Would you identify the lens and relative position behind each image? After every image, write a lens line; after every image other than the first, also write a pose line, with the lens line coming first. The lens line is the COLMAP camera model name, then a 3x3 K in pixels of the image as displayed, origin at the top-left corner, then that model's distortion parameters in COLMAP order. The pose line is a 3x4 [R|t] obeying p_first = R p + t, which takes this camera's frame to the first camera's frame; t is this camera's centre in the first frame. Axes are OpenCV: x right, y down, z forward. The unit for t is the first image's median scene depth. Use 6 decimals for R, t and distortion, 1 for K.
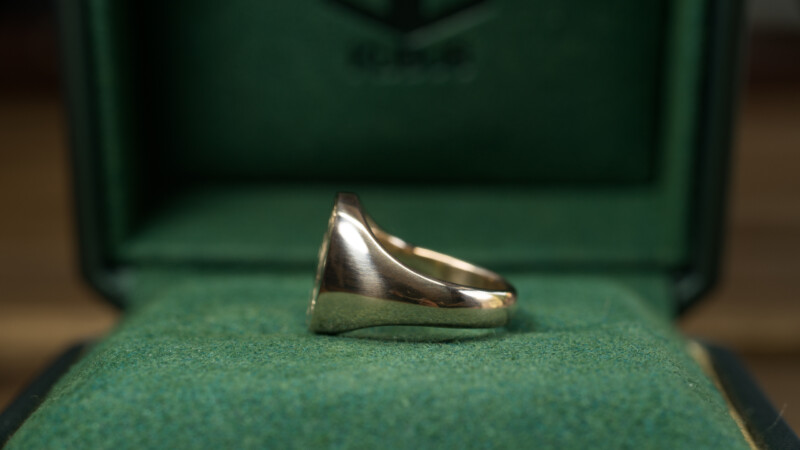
lens RADIAL K [[2156.7, 0, 400.0], [0, 2156.7, 225.0], [0, 0, 1]] dist [-0.044552, -1.022352]
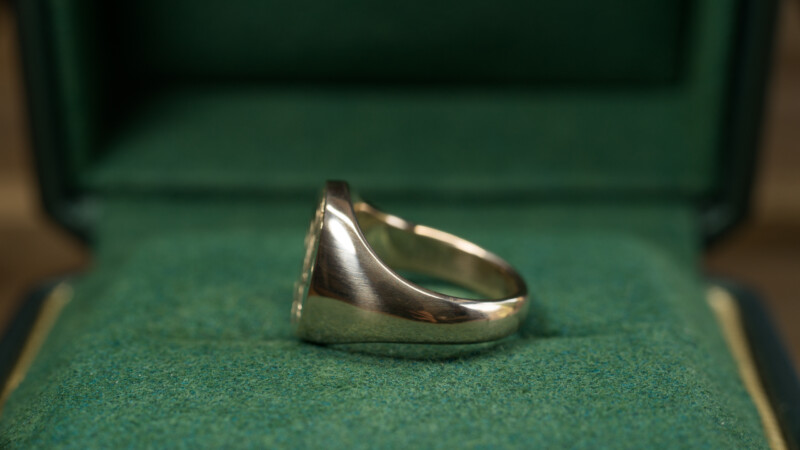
lens RADIAL K [[2156.7, 0, 400.0], [0, 2156.7, 225.0], [0, 0, 1]] dist [-0.044552, -1.022352]
pose [[0.999972, -0.003181, 0.006814, -0.004828], [0.001540, 0.973537, 0.228523, -0.209423], [-0.007361, -0.228506, 0.973515, 0.148986]]
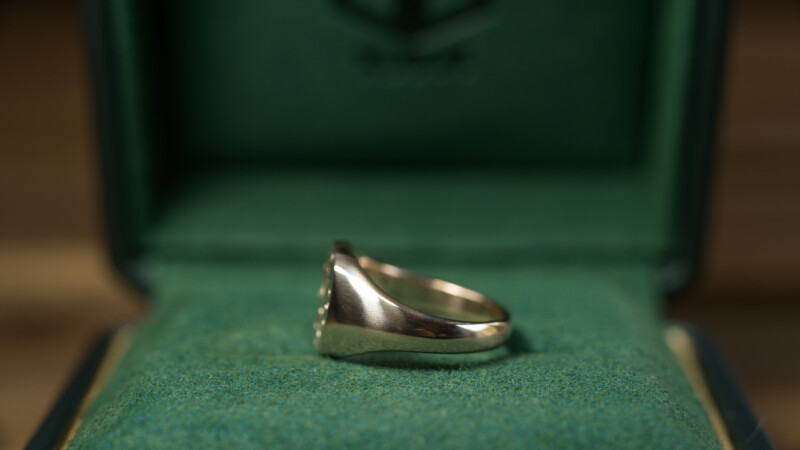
lens RADIAL K [[2156.7, 0, 400.0], [0, 2156.7, 225.0], [0, 0, 1]] dist [-0.044552, -1.022352]
pose [[0.999832, -0.002887, 0.018089, -0.026426], [0.000486, 0.991333, 0.131374, -0.164986], [-0.018312, -0.131343, 0.991168, -0.074073]]
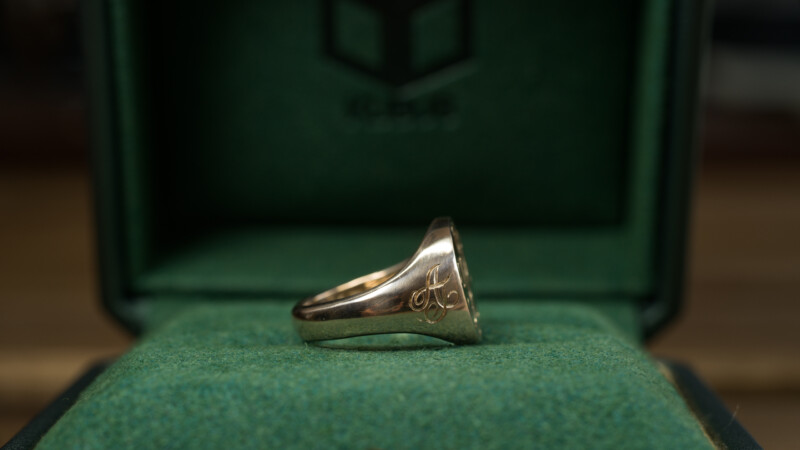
lens RADIAL K [[2156.7, 0, 400.0], [0, 2156.7, 225.0], [0, 0, 1]] dist [-0.044552, -1.022352]
pose [[0.999925, -0.000258, 0.012215, -0.011130], [0.000941, 0.998435, -0.055923, 0.053449], [-0.012182, 0.055930, 0.998360, -0.120797]]
